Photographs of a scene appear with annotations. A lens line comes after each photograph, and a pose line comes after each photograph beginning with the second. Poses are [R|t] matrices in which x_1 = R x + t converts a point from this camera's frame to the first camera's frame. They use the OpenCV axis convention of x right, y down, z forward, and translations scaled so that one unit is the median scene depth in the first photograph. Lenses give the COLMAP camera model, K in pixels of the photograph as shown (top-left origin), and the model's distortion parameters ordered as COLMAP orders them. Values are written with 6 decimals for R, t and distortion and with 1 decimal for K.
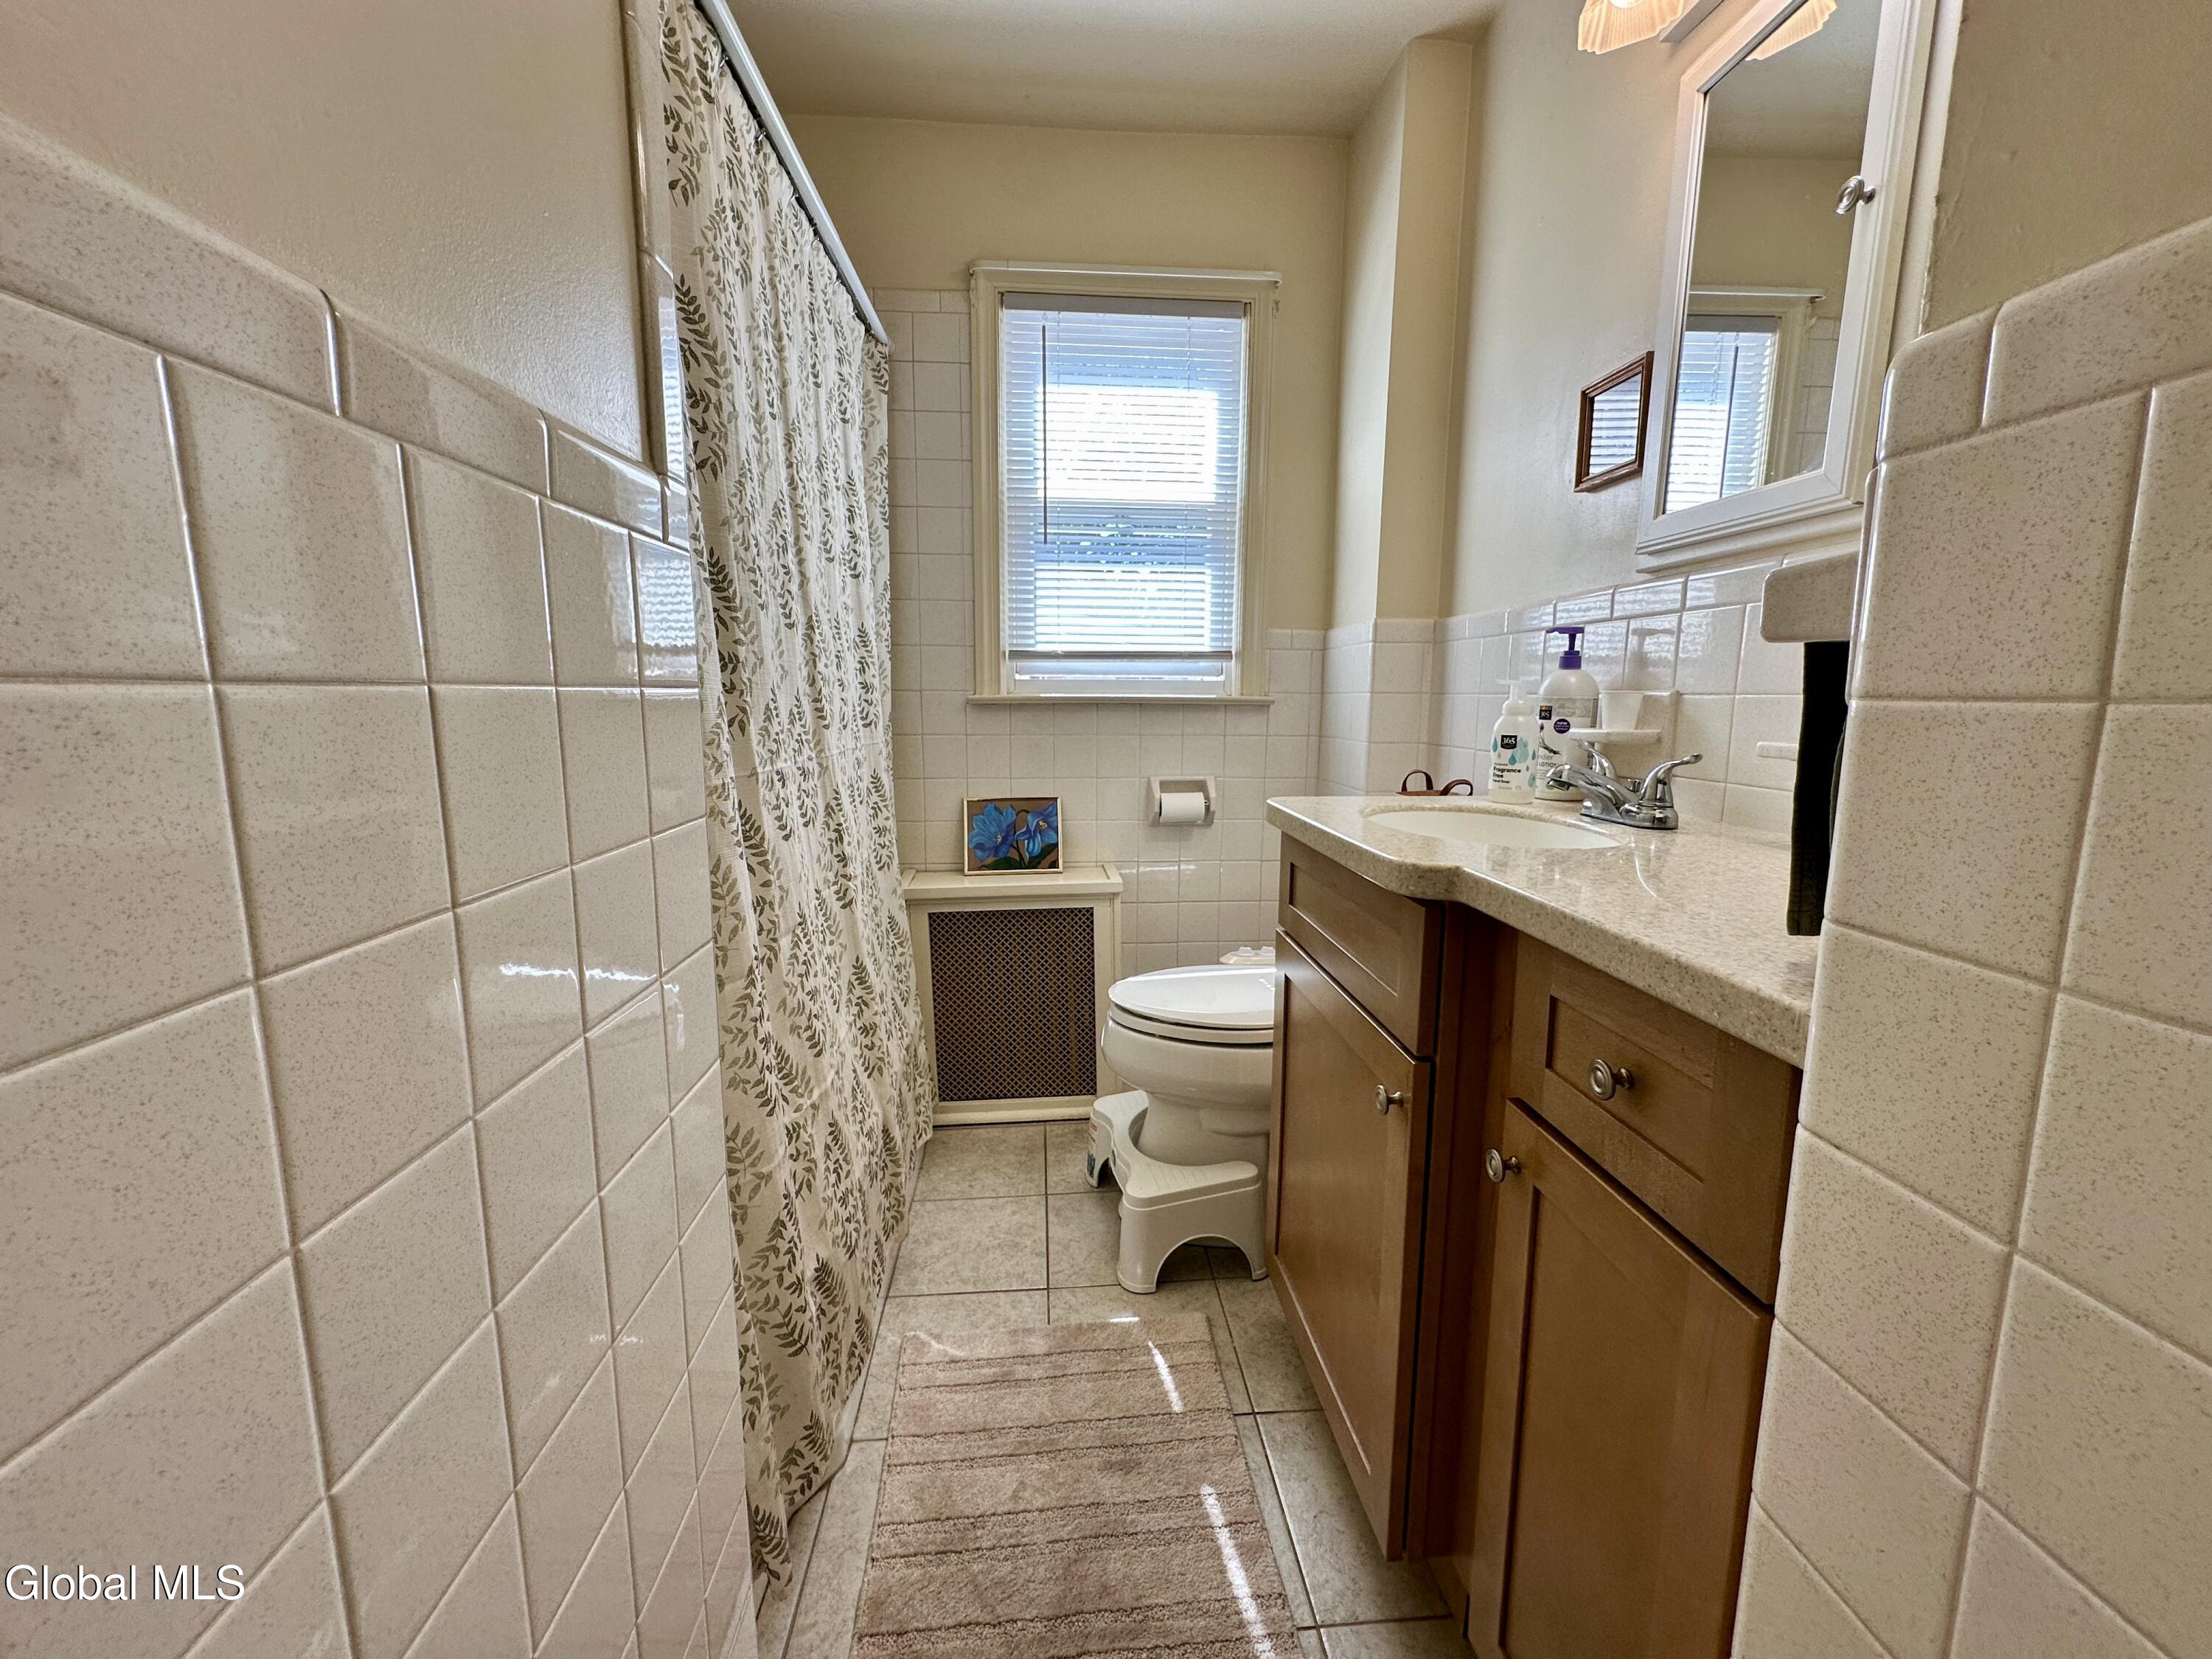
lens RADIAL K [[885.9, 0, 1109.2], [0, 885.9, 827.2], [0, 0, 1]] dist [-0.005034, 0.001605]
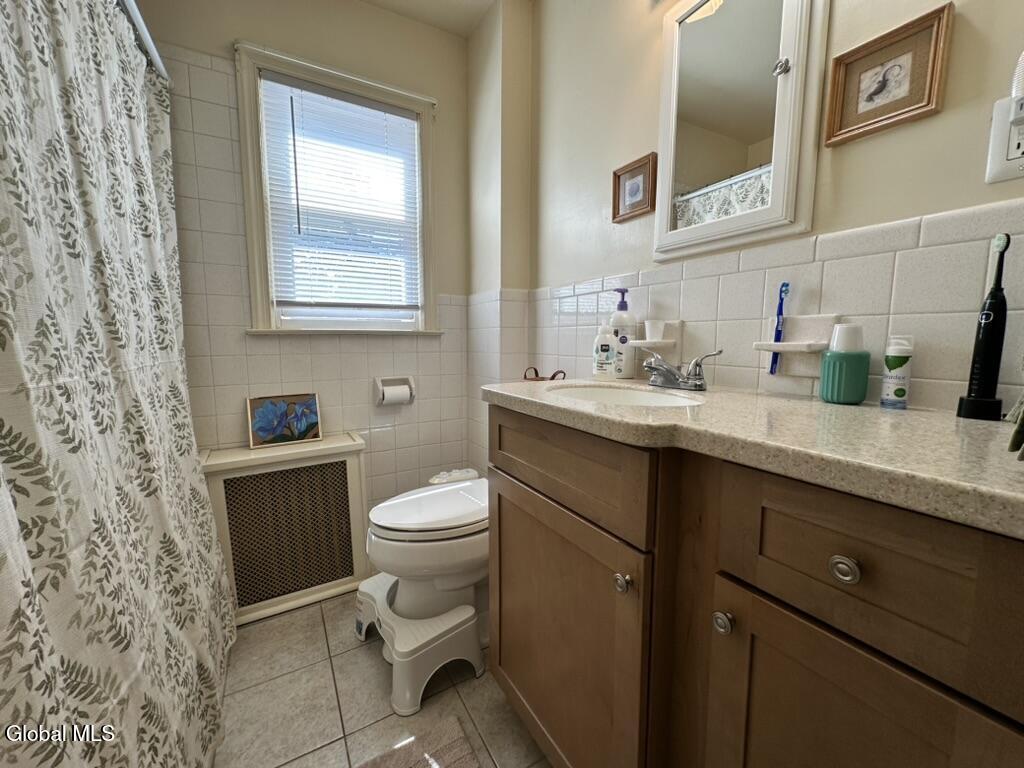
lens RADIAL K [[410.1, 0, 512.4], [0, 410.1, 383.5], [0, 0, 1]] dist [-0.005034, 0.001605]
pose [[0.901456, -0.053054, 0.429607, -0.074517], [0.069247, 0.997354, -0.022136, -0.013751], [-0.427296, 0.049704, 0.902744, 0.246850]]
